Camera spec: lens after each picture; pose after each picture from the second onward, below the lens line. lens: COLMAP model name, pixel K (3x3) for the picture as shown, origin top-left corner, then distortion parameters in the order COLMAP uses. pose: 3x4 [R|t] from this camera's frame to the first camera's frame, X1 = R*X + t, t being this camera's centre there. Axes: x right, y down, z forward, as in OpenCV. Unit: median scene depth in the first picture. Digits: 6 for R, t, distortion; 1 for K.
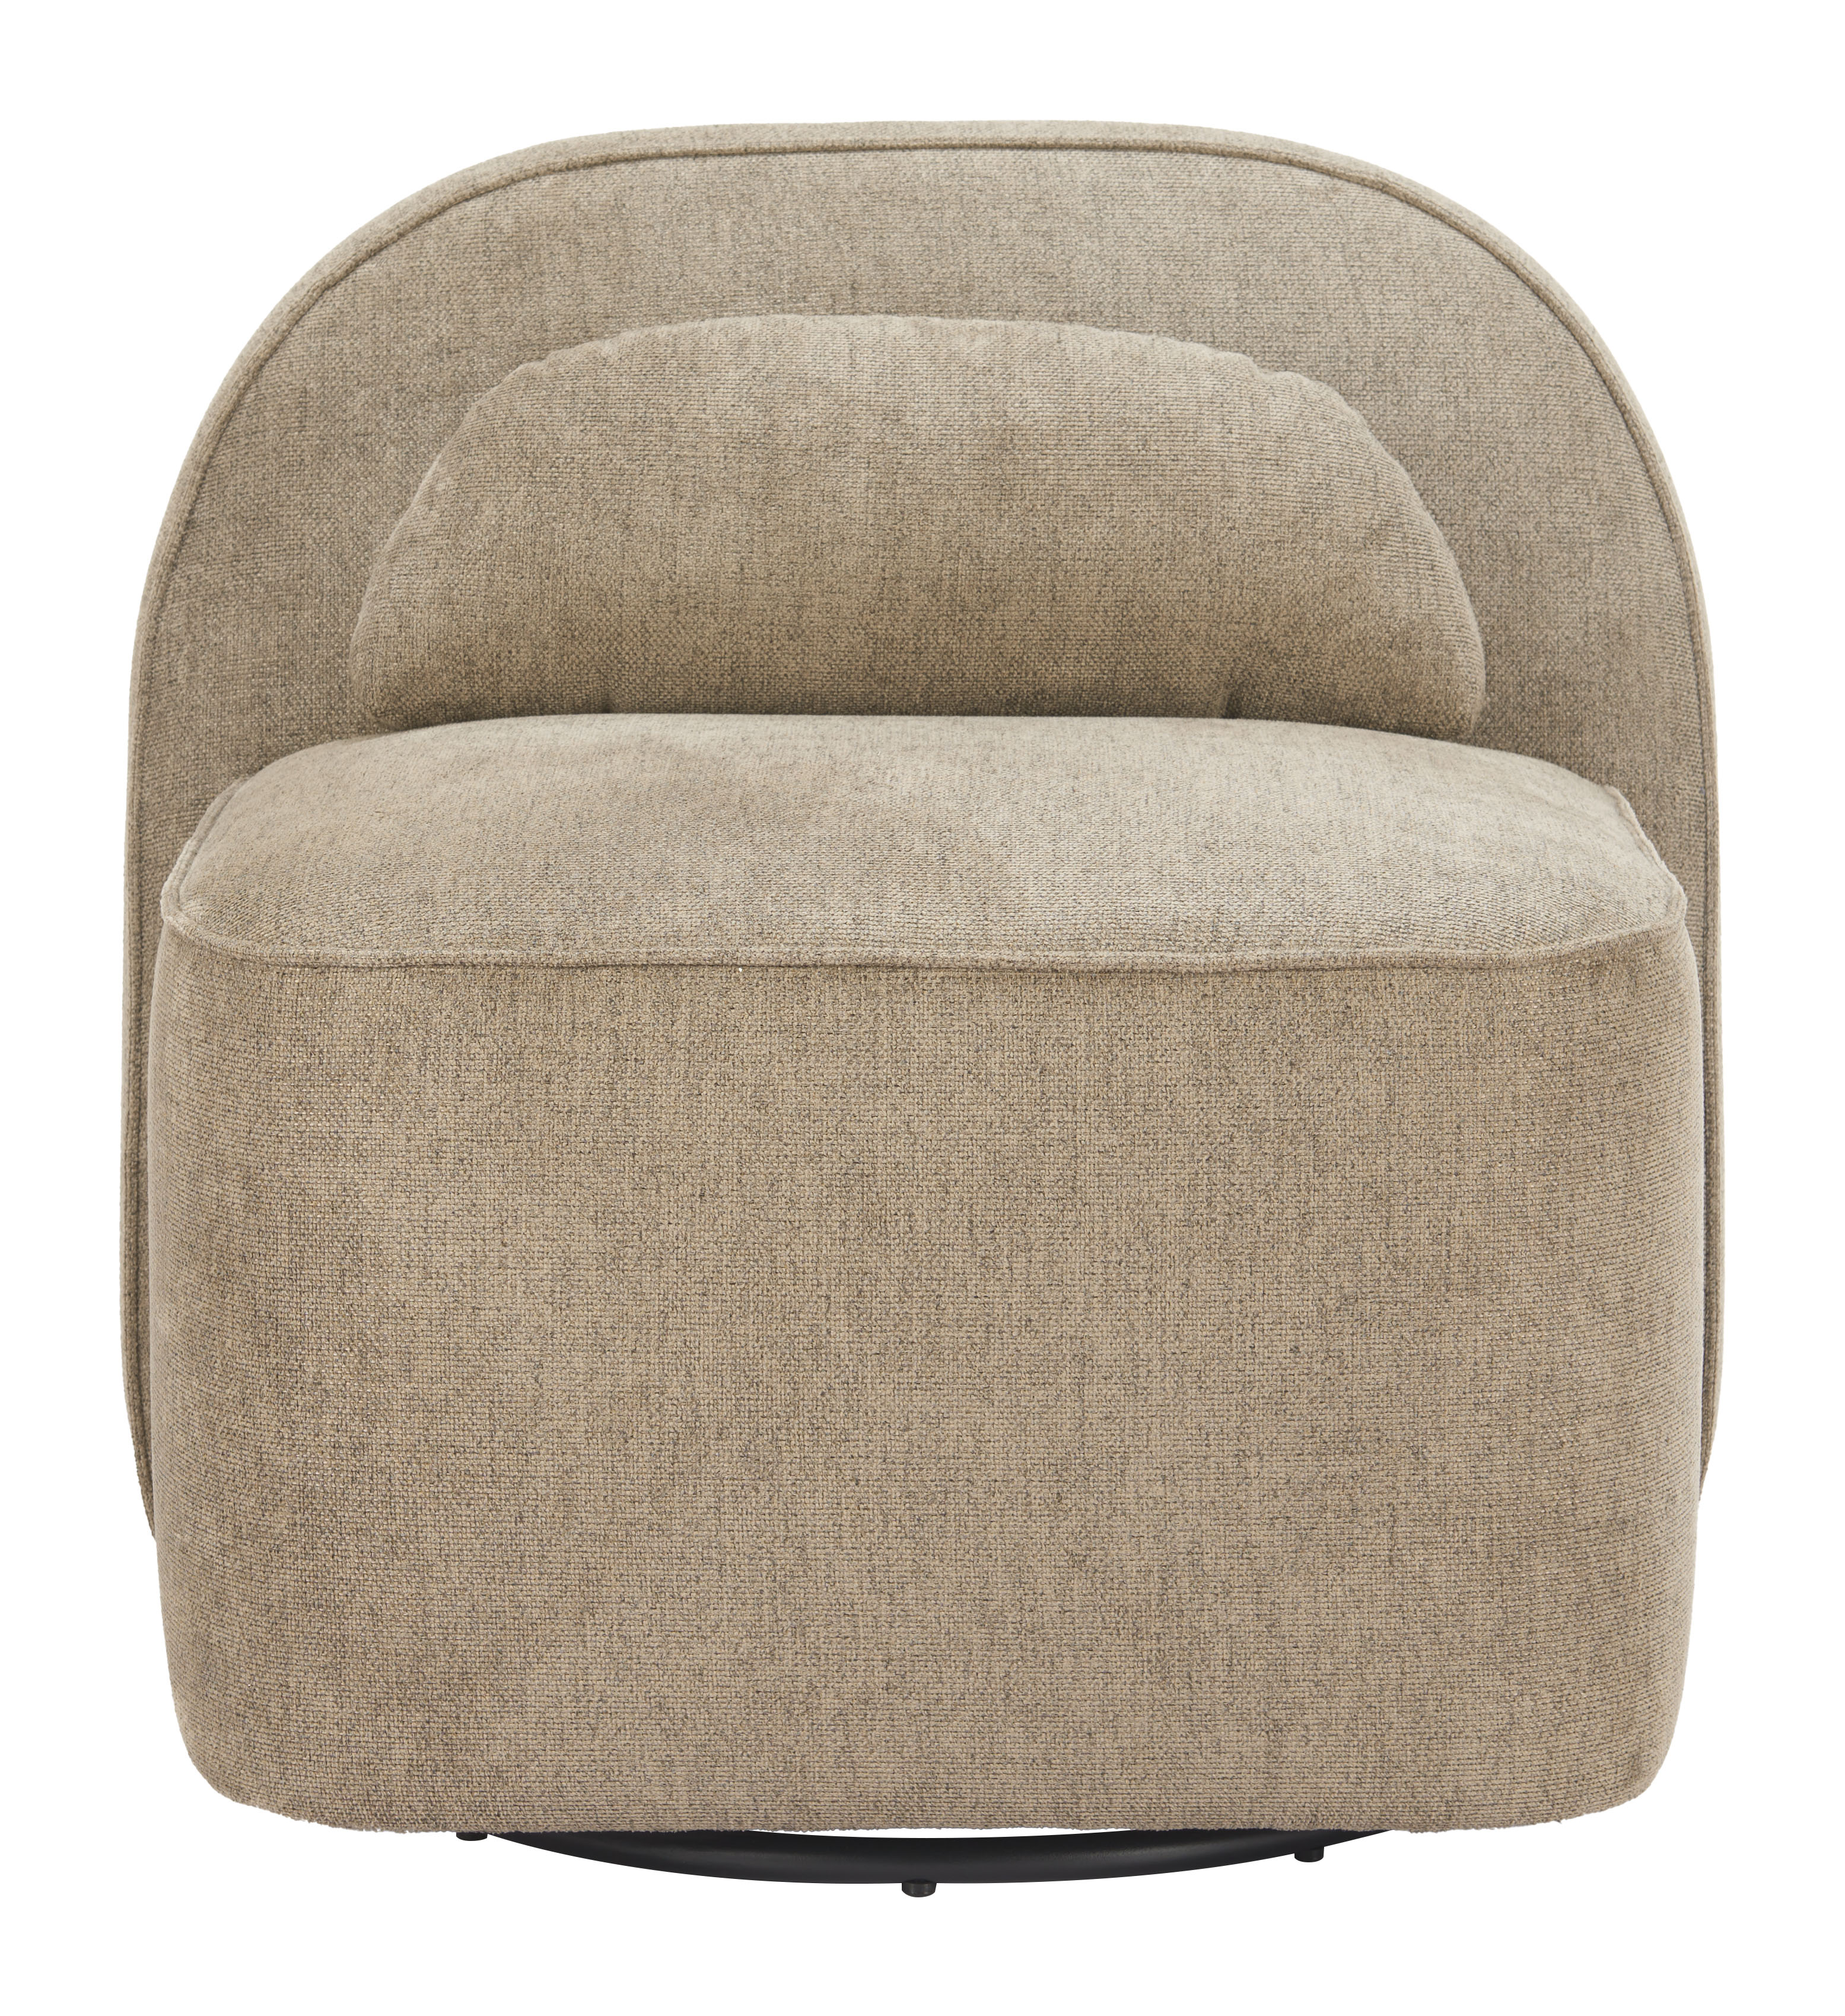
lens RADIAL K [[7966.6, 0, 915.2], [0, 7966.6, 1016.2], [0, 0, 1]] dist [0.156722, 0.000000]
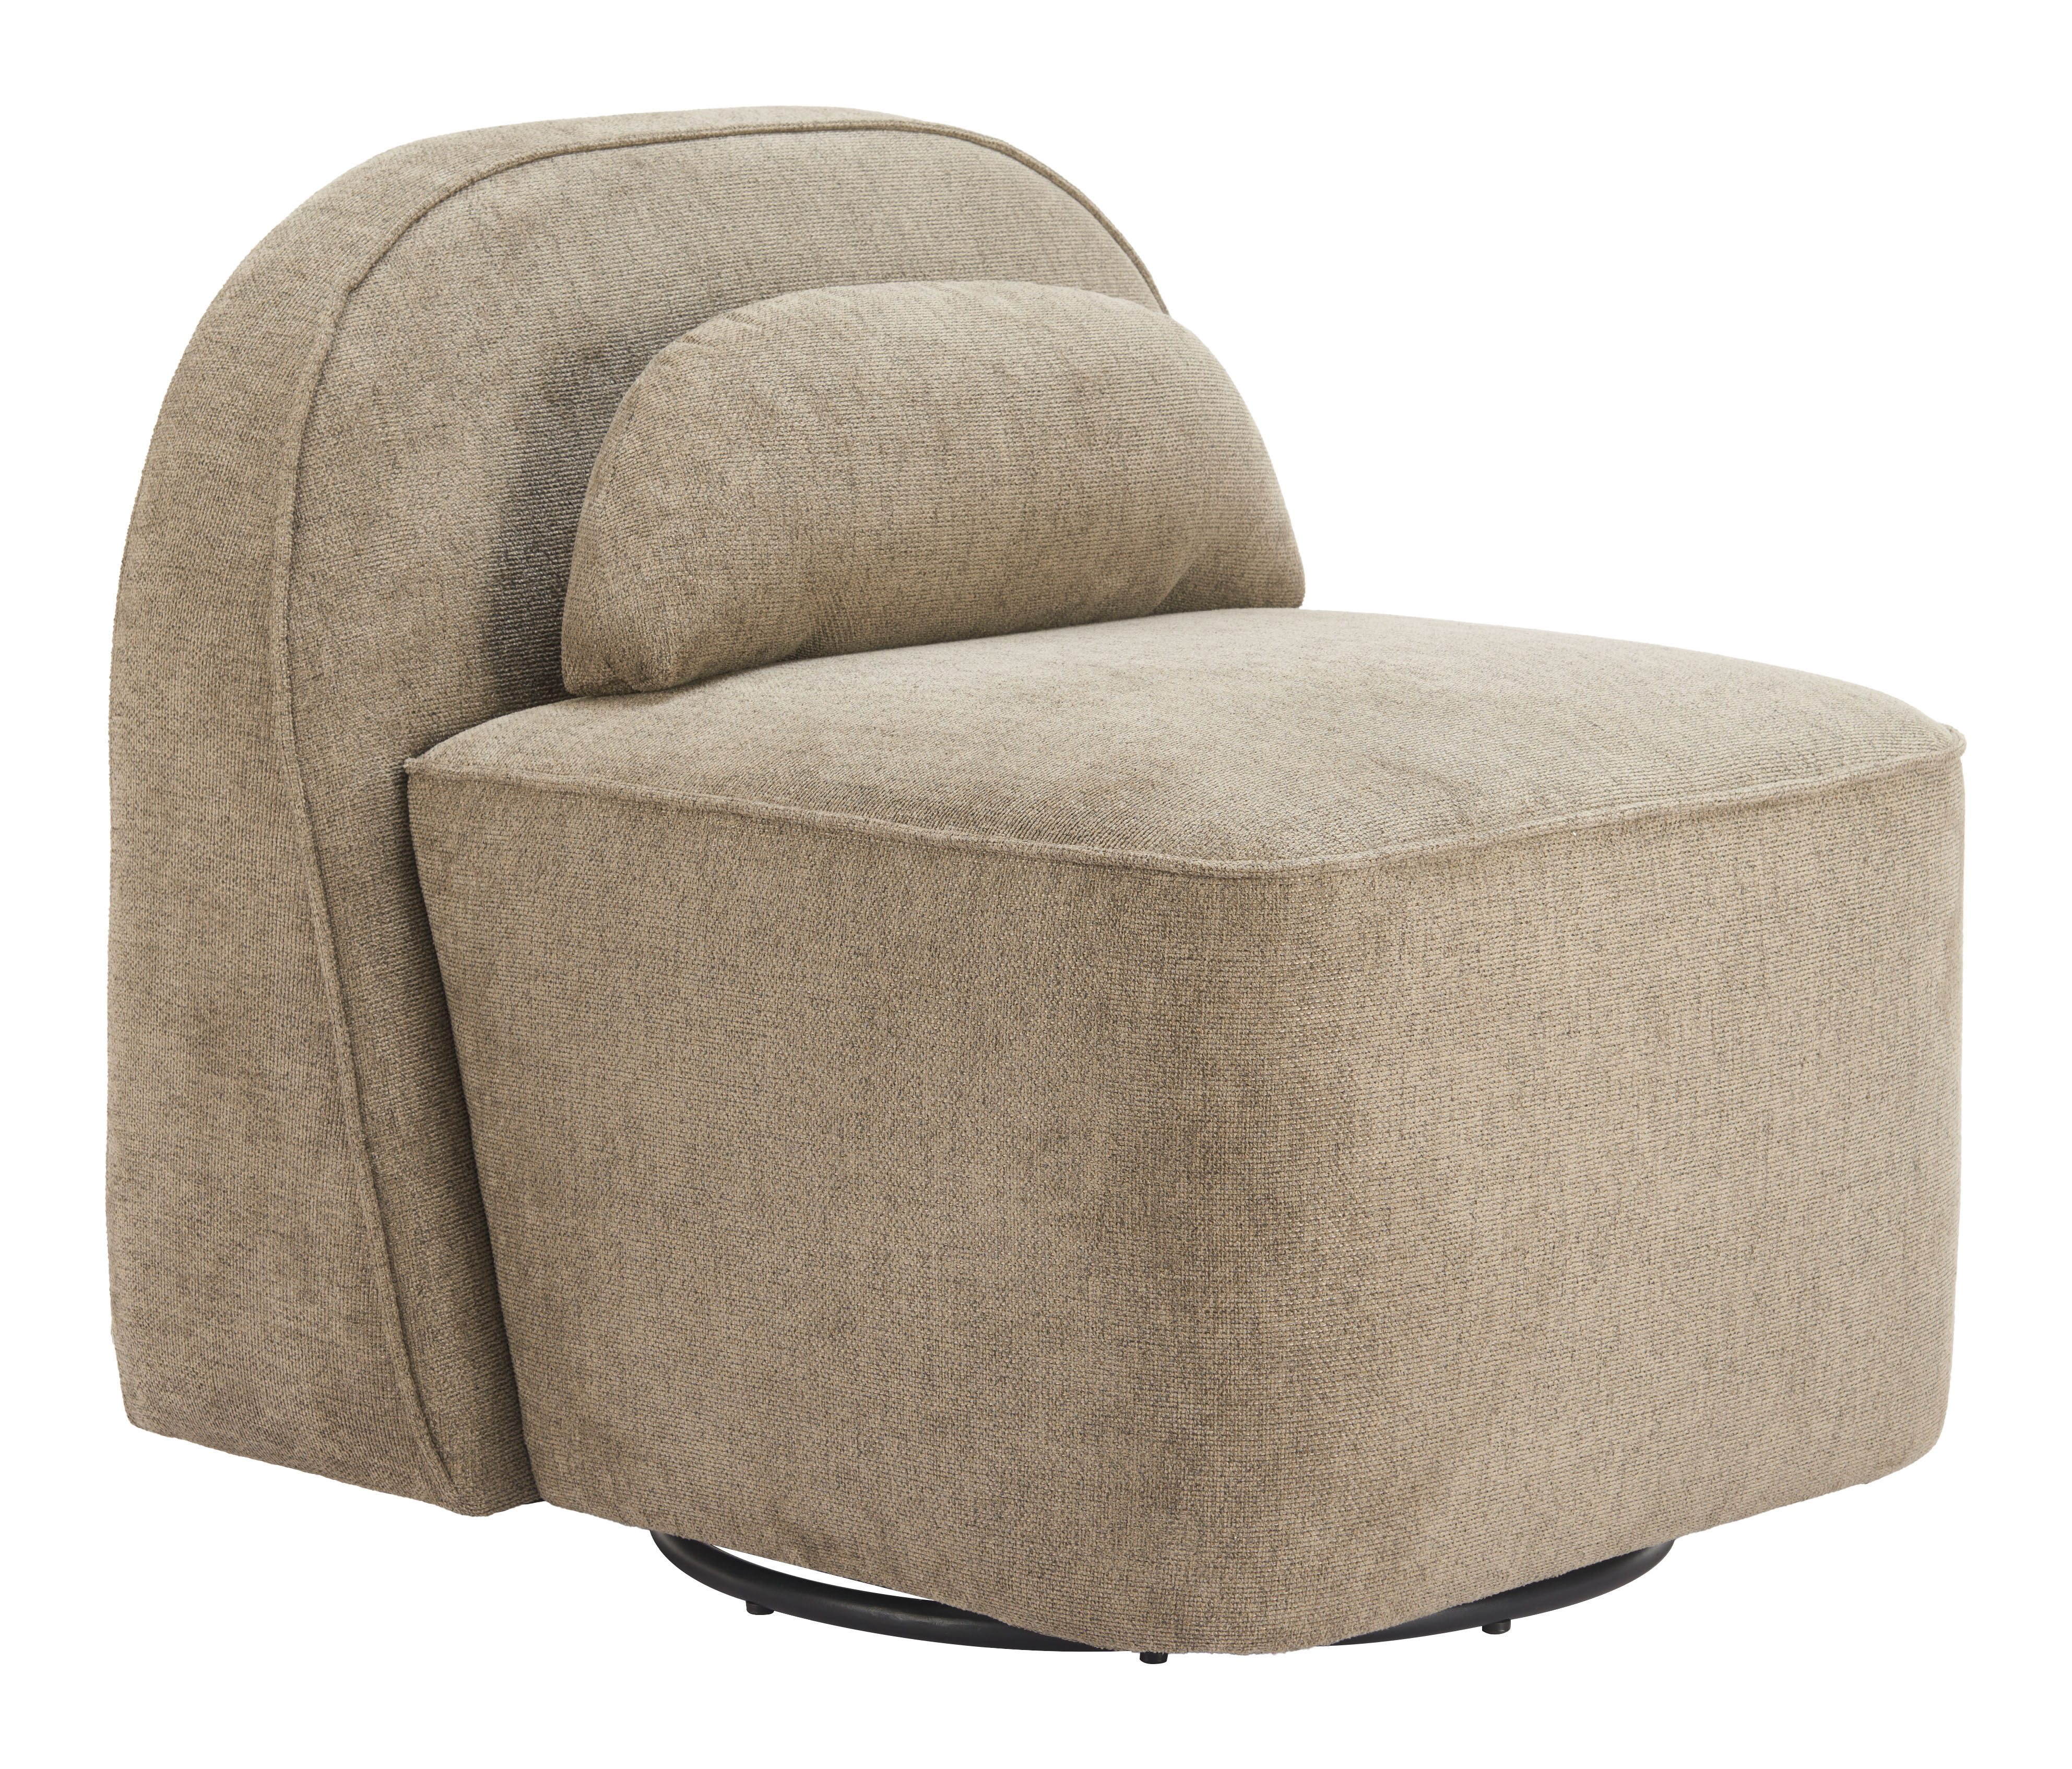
lens RADIAL K [[7012.7, 0, 1037.2], [0, 7012.7, 879.6], [0, 0, 1]] dist [0.116155, 0.000000]
pose [[0.685213, -0.116216, 0.719011, -0.793914], [0.116178, 0.991988, 0.049621, -0.057783], [-0.719017, 0.049533, 0.693225, 0.347589]]
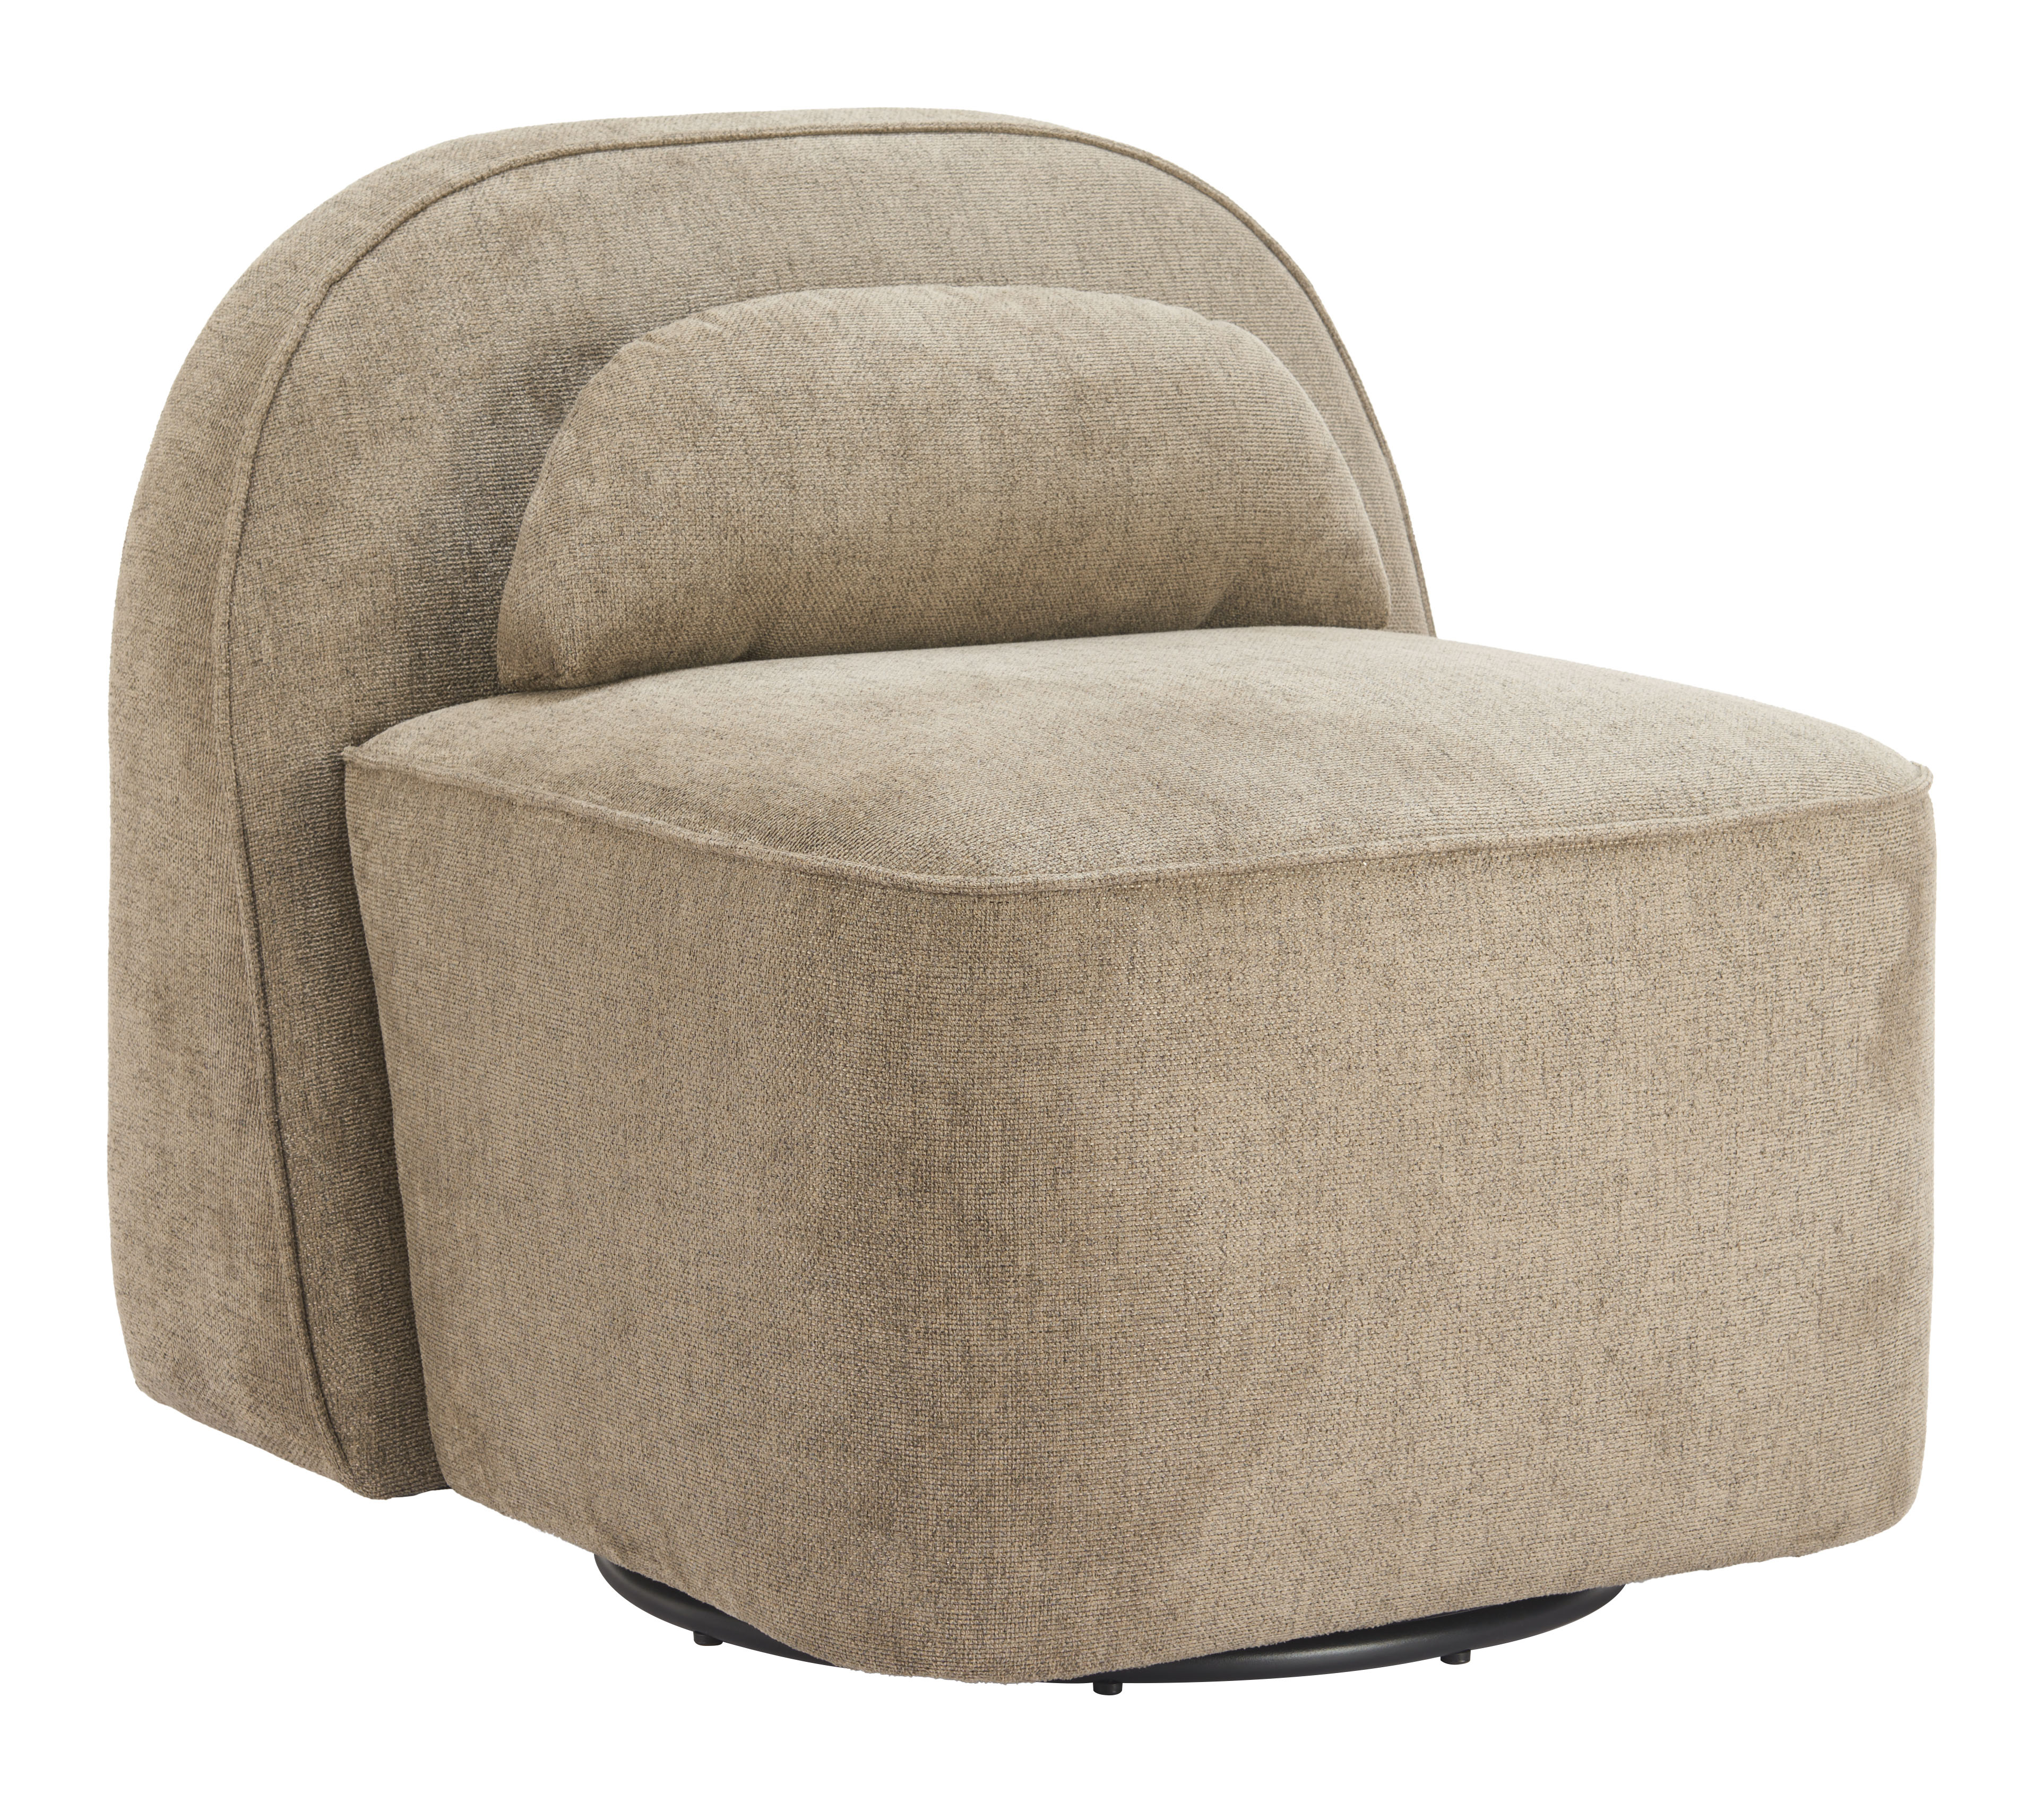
lens RADIAL K [[7126.1, 0, 1028.7], [0, 7126.1, 901.4], [0, 0, 1]] dist [0.110783, 0.000000]
pose [[0.849421, -0.084497, 0.520907, -0.576010], [0.084475, 0.996140, 0.023836, -0.028022], [-0.520911, 0.023757, 0.853281, 0.167249]]
